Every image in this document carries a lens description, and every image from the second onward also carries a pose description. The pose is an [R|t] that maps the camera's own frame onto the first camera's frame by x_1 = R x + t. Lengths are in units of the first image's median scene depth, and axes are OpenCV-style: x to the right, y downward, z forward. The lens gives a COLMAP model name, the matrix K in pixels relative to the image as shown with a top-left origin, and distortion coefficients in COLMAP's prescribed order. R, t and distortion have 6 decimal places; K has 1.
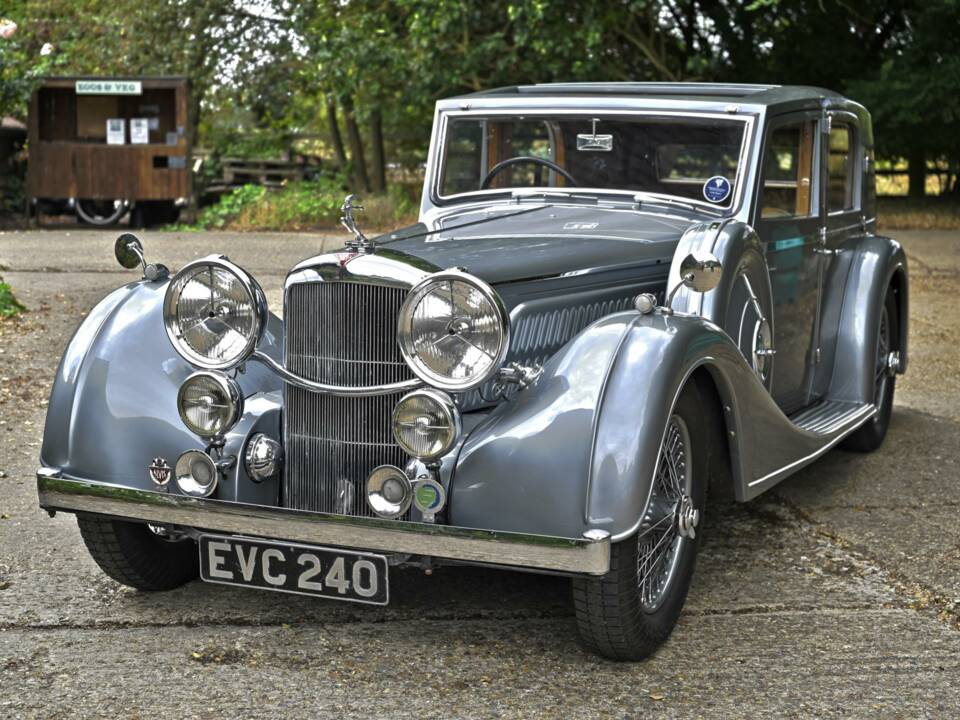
lens RADIAL K [[1699.3, 0, 496.0], [0, 1699.3, 359.7], [0, 0, 1]] dist [0.002875, 0.037066]
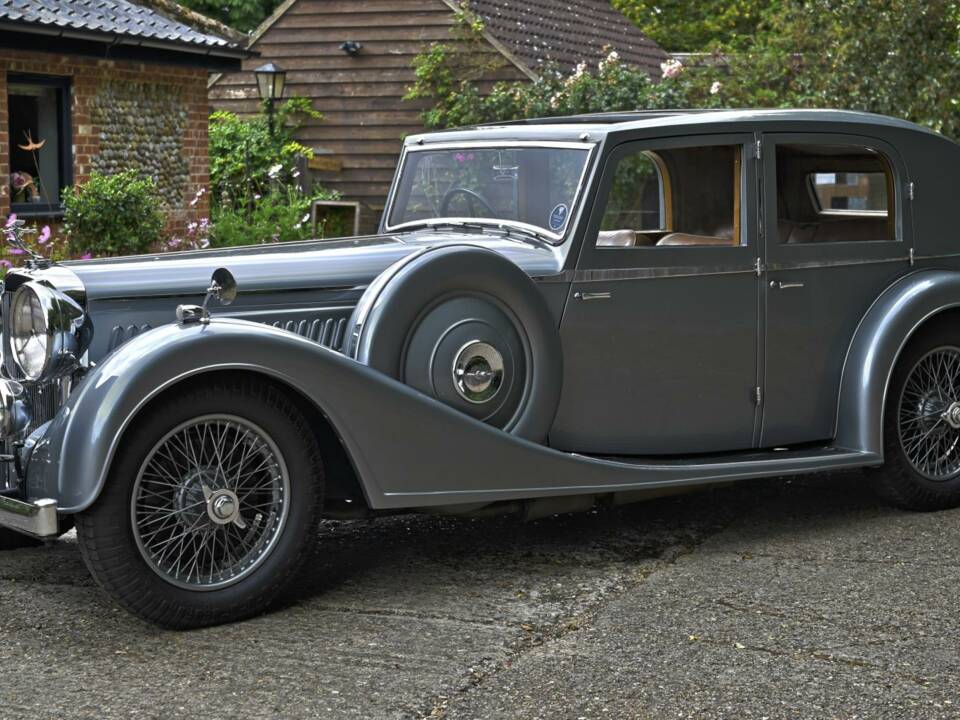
lens RADIAL K [[1957.3, 0, 479.5], [0, 1957.3, 406.1], [0, 0, 1]] dist [-0.004119, 0.200514]
pose [[0.849171, 0.043063, -0.526359, 0.934270], [-0.051262, 0.998685, -0.000995, 0.019590], [0.525624, 0.027827, 0.850262, -0.003964]]
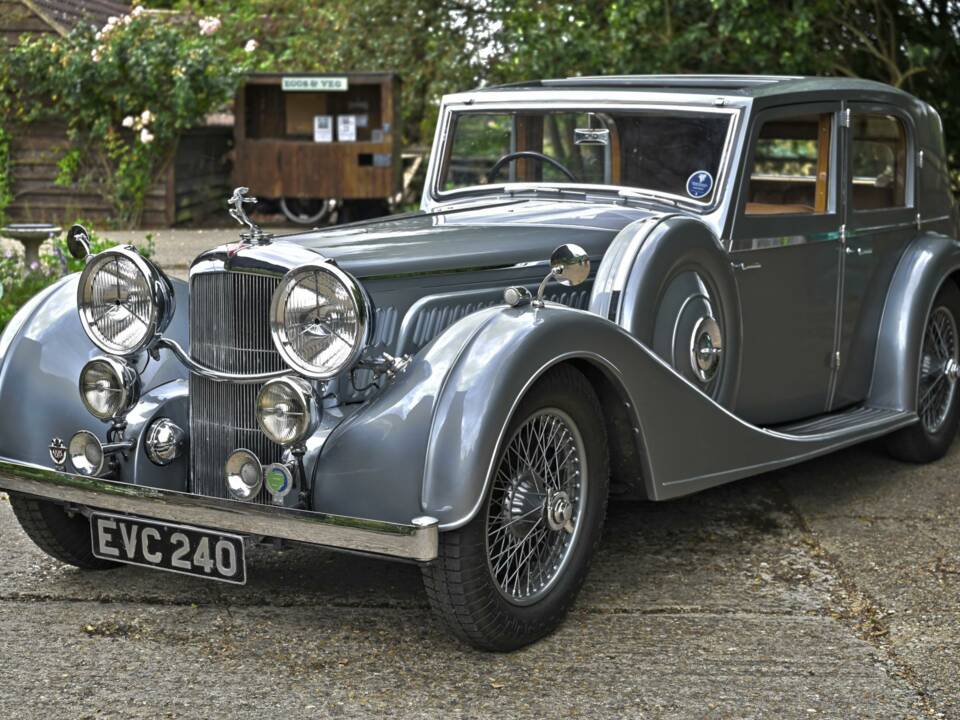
lens RADIAL K [[1808.6, 0, 501.2], [0, 1808.6, 383.9], [0, 0, 1]] dist [0.013900, -0.072545]
pose [[0.985839, 0.019874, -0.166512, 0.256241], [-0.018736, 0.999789, 0.008403, 0.009802], [0.166644, -0.005164, 0.986004, -0.054272]]
